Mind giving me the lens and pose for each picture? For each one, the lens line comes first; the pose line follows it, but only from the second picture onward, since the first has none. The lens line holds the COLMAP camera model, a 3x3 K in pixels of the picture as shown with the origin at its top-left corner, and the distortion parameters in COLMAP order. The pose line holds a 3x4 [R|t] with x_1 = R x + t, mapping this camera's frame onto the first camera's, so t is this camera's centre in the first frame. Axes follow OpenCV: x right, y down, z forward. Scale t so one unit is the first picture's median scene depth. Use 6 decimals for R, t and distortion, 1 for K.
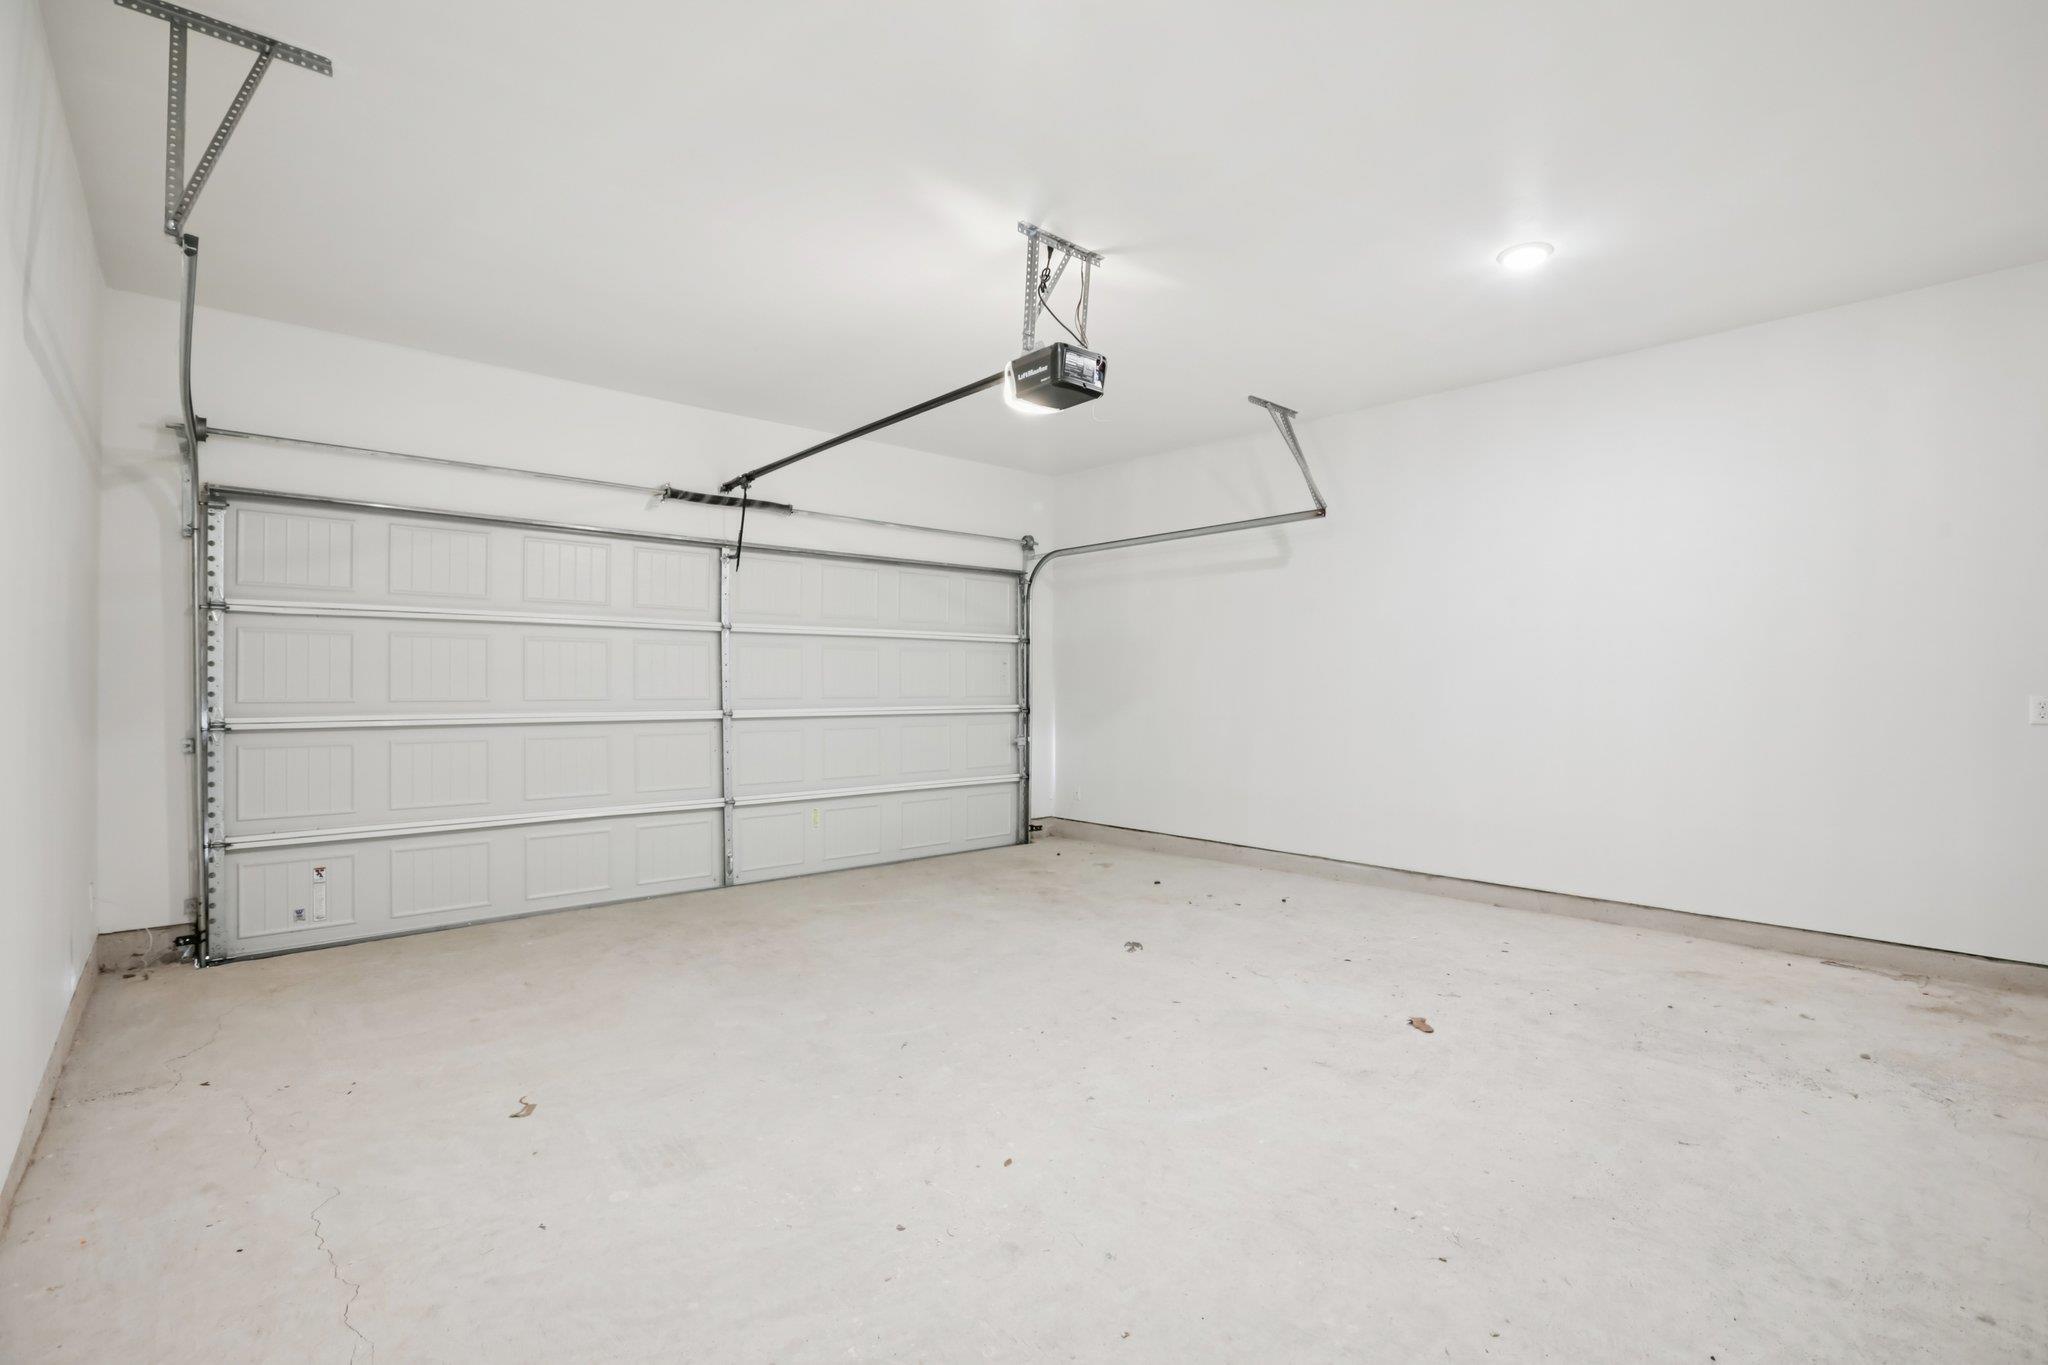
lens RADIAL K [[937.8, 0, 1024.4], [0, 937.8, 684.8], [0, 0, 1]] dist [-0.012067, -0.000052]
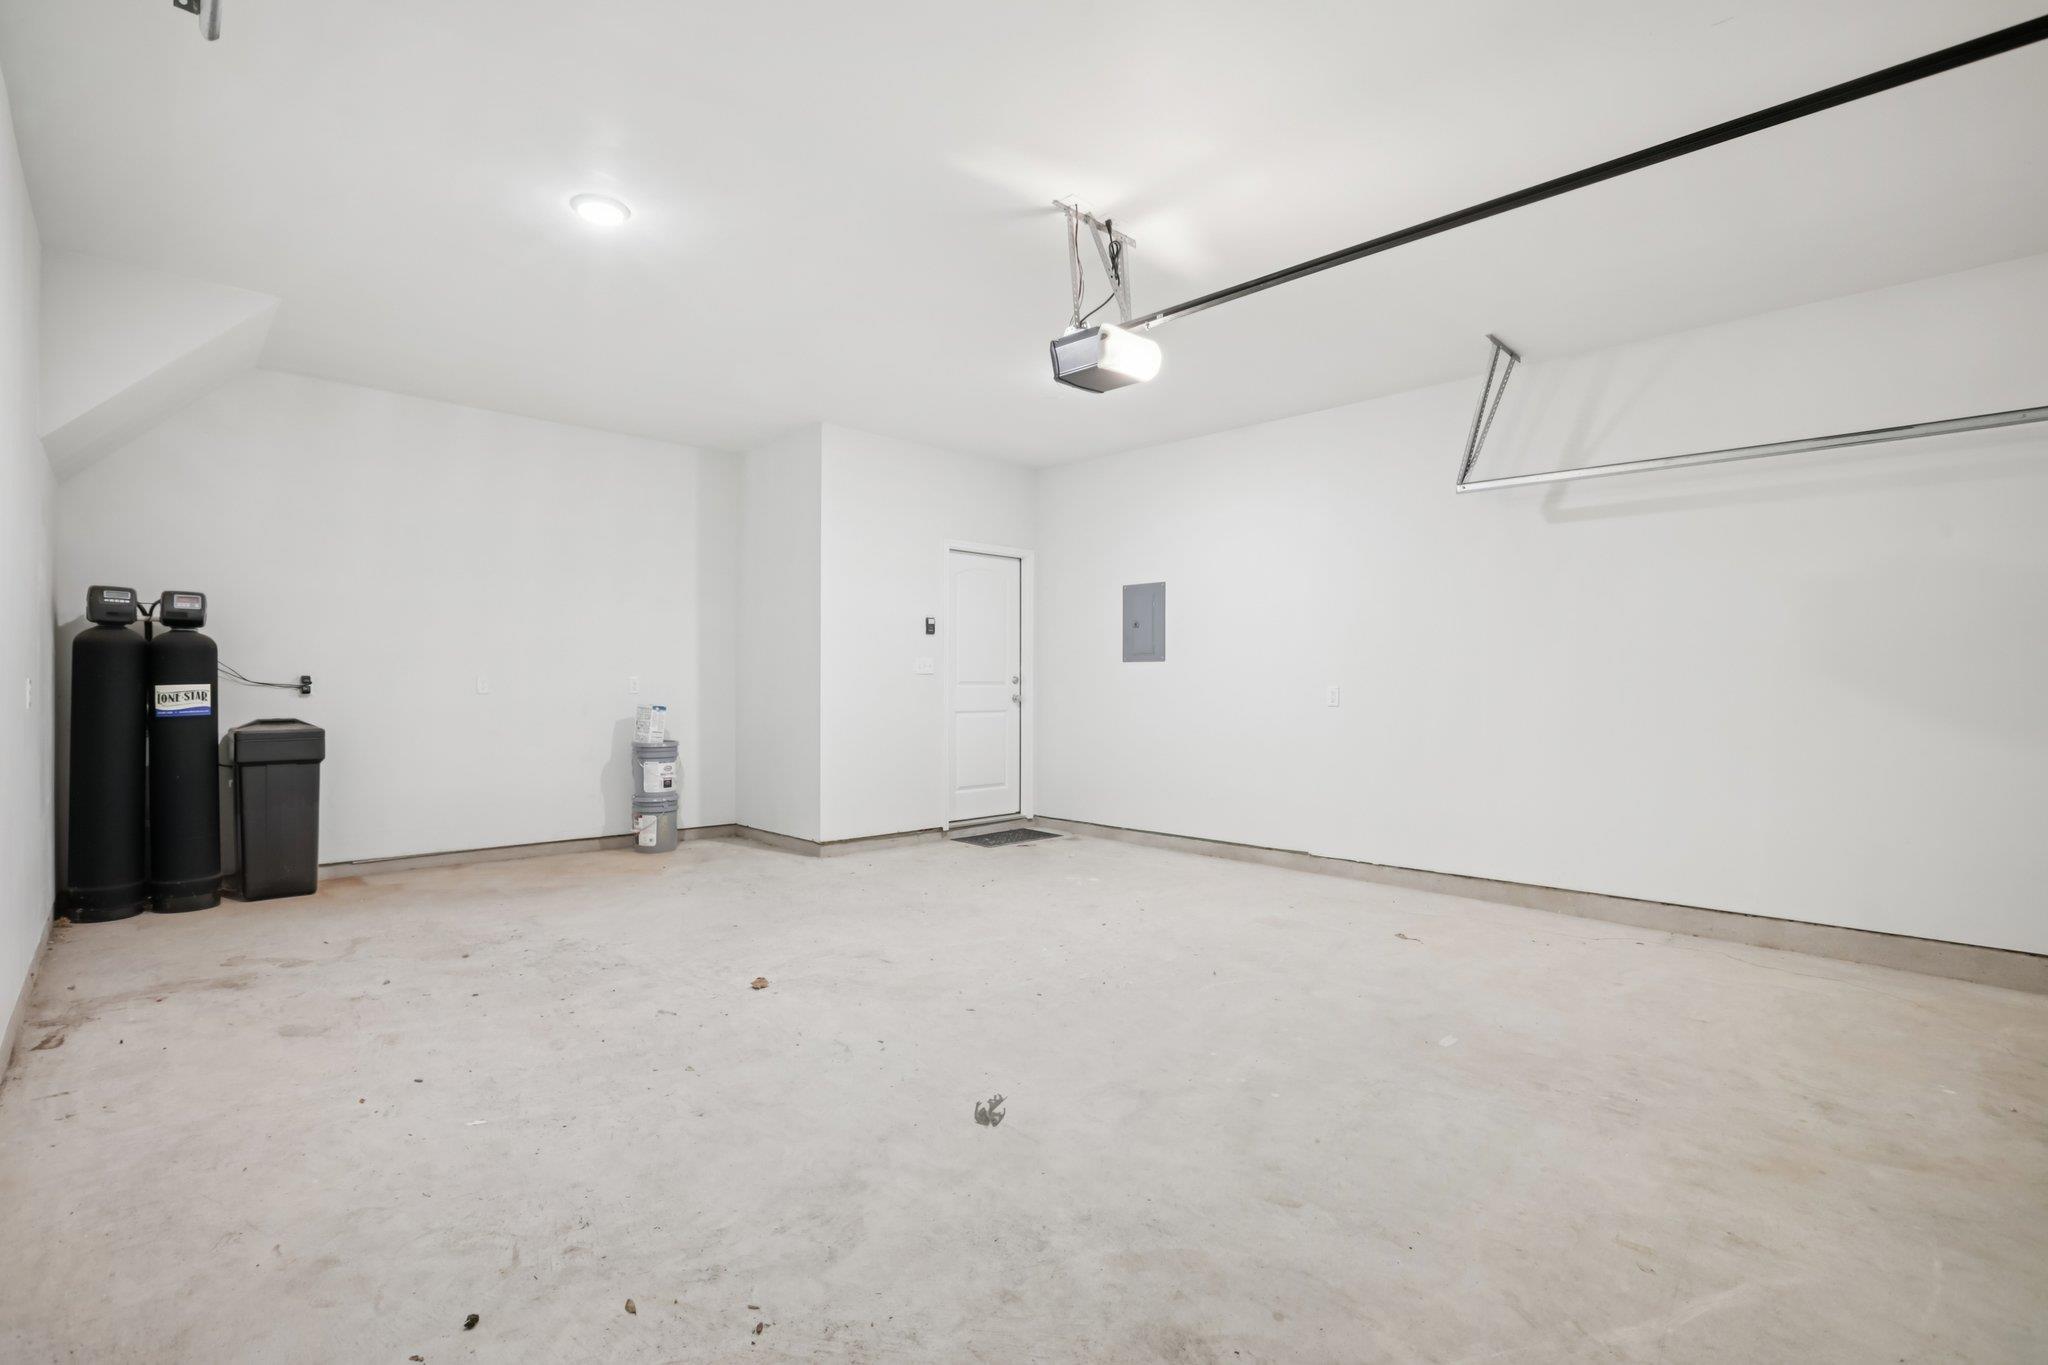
lens RADIAL K [[937.8, 0, 1023.5], [0, 937.8, 684.4], [0, 0, 1]] dist [-0.012067, -0.000052]
pose [[-0.999471, -0.009801, -0.031010, 0.144423], [-0.009838, 0.999951, 0.001038, 0.009104], [0.030998, 0.001342, -0.999519, 1.982643]]
